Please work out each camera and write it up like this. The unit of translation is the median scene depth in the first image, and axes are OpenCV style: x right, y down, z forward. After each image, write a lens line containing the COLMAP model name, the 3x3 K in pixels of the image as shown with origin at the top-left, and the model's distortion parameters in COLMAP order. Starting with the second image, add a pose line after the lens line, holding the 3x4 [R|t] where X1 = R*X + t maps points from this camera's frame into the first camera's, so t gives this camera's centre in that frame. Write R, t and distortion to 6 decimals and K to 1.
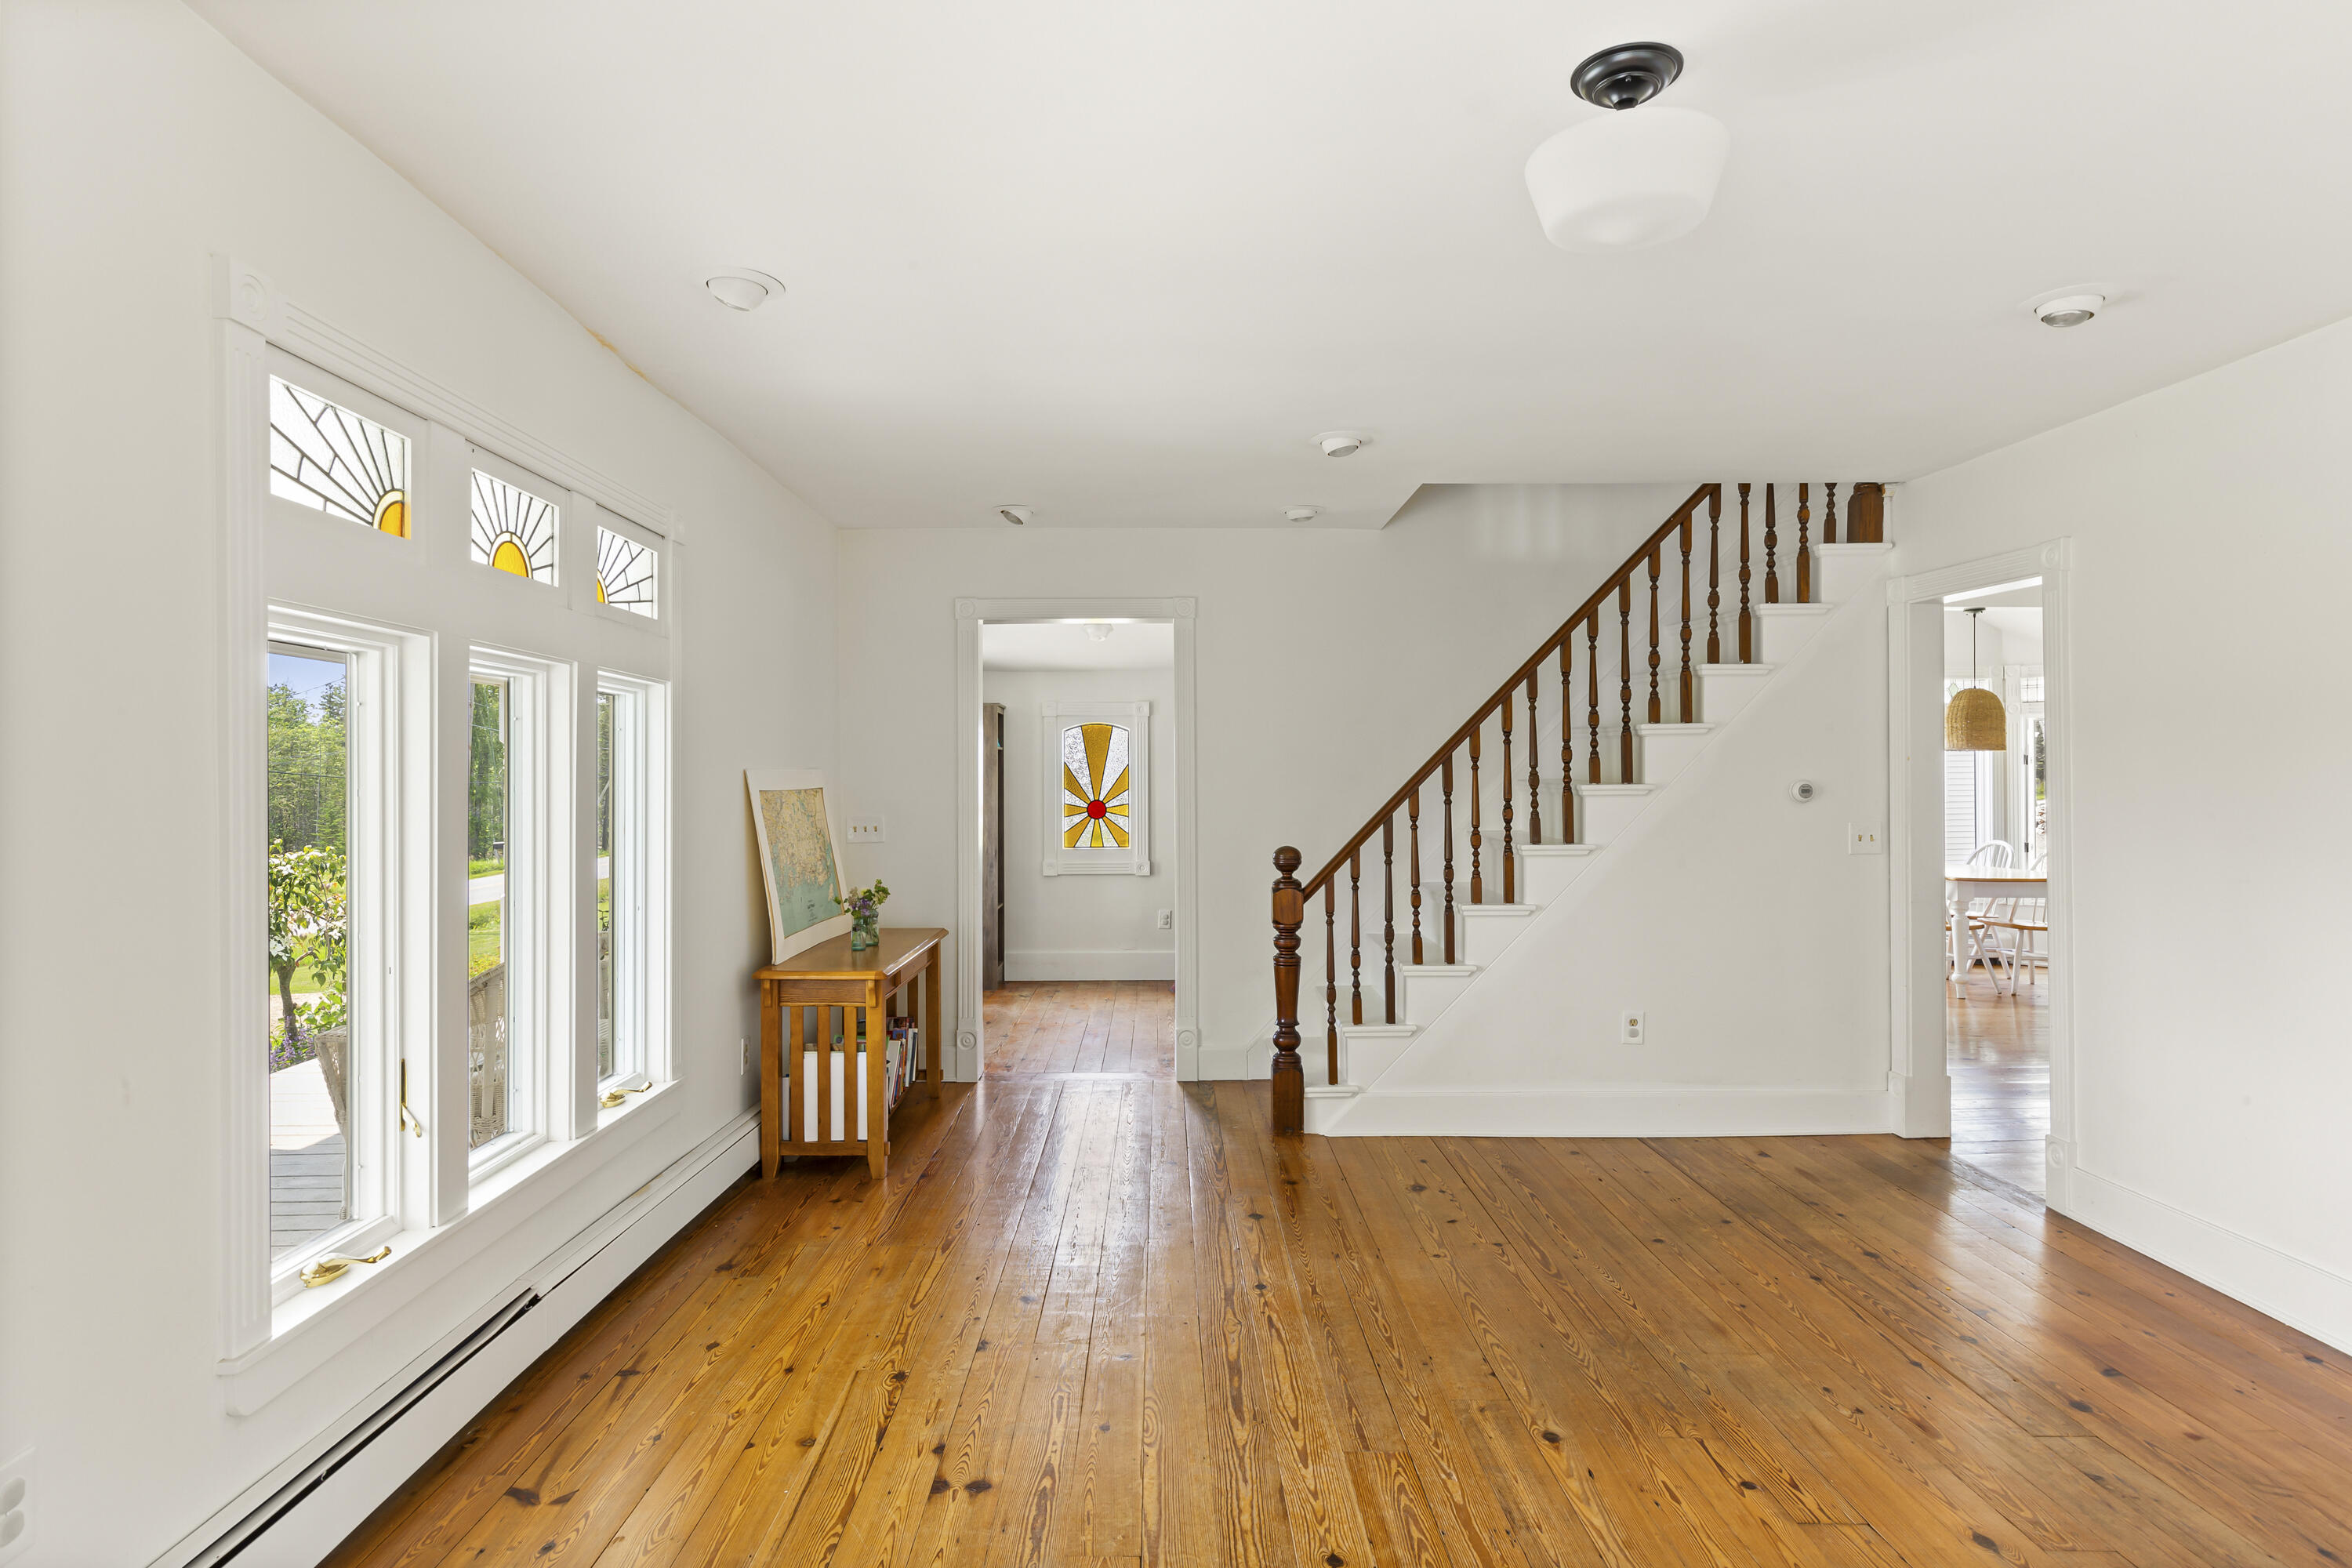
lens RADIAL K [[1363.5, 0, 1176.0], [0, 1363.5, 784.0], [0, 0, 1]] dist [0.001924, 0.000479]
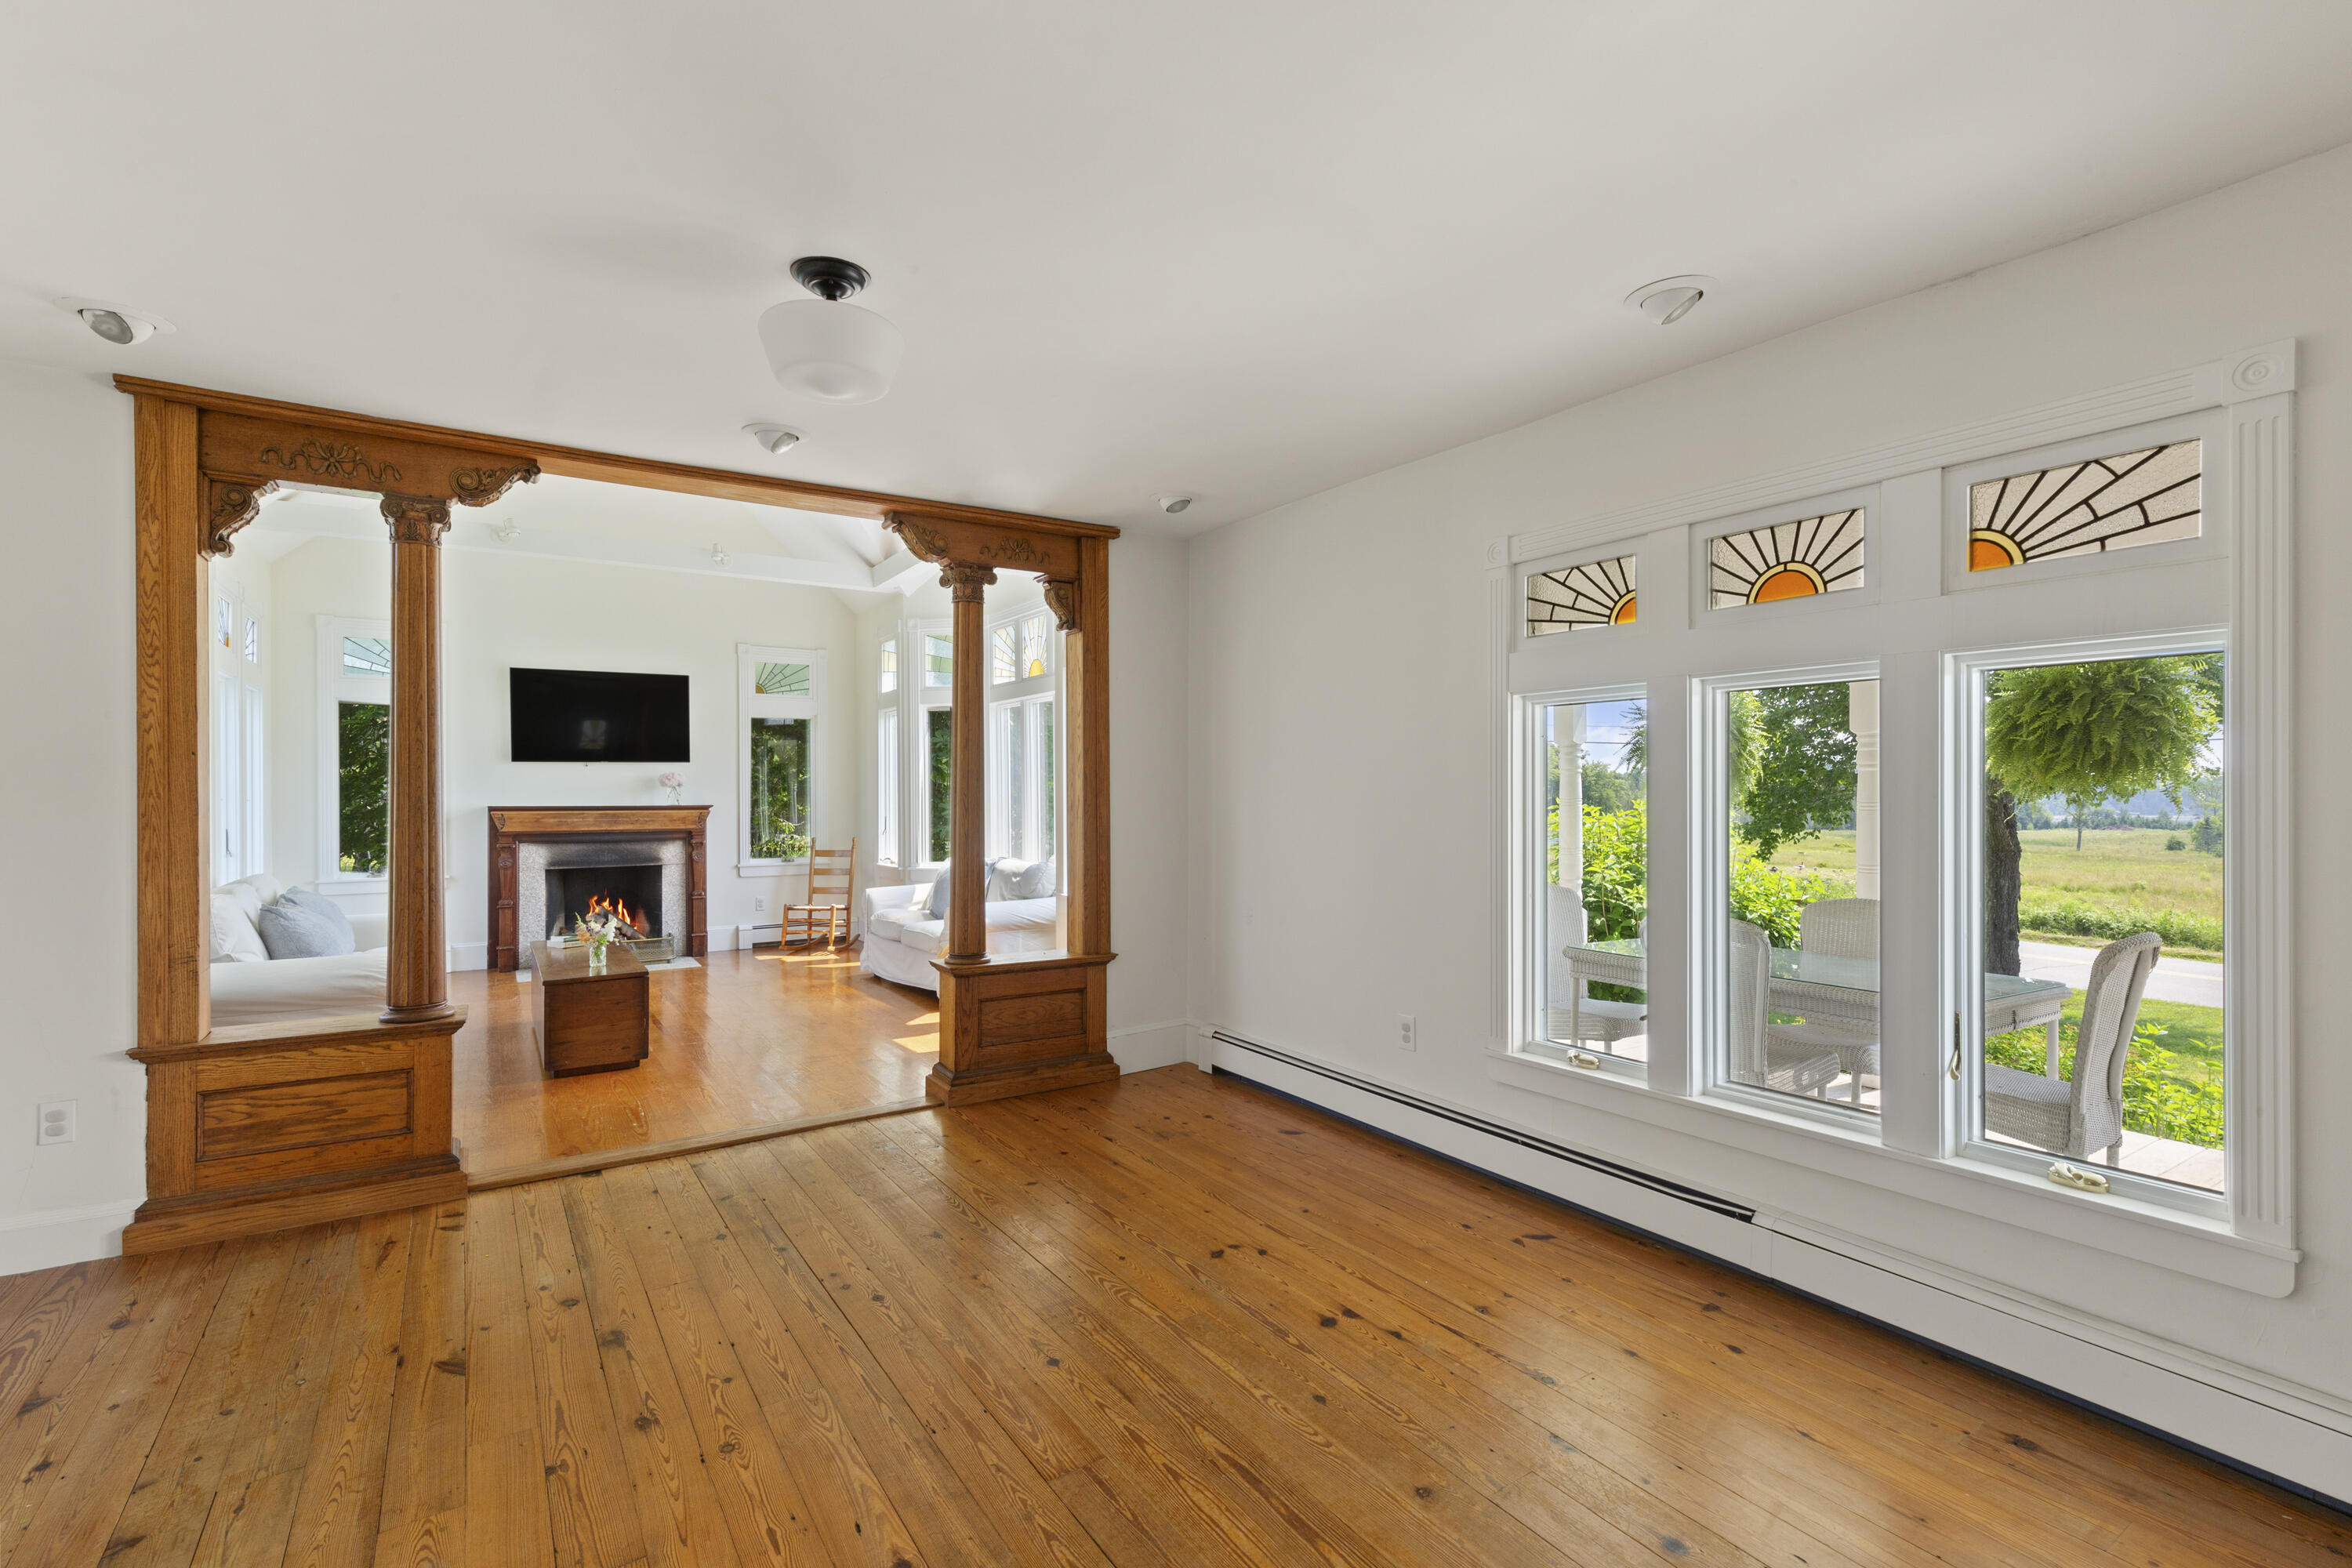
lens RADIAL K [[1057.5, 0, 1185.3], [0, 1057.5, 791.3], [0, 0, 1]] dist [0.000356, 0.000070]
pose [[-0.846638, 0.006397, -0.532132, 0.504932], [0.004731, 0.999979, 0.004494, -0.004424], [0.532149, 0.001288, -0.846650, 1.761053]]
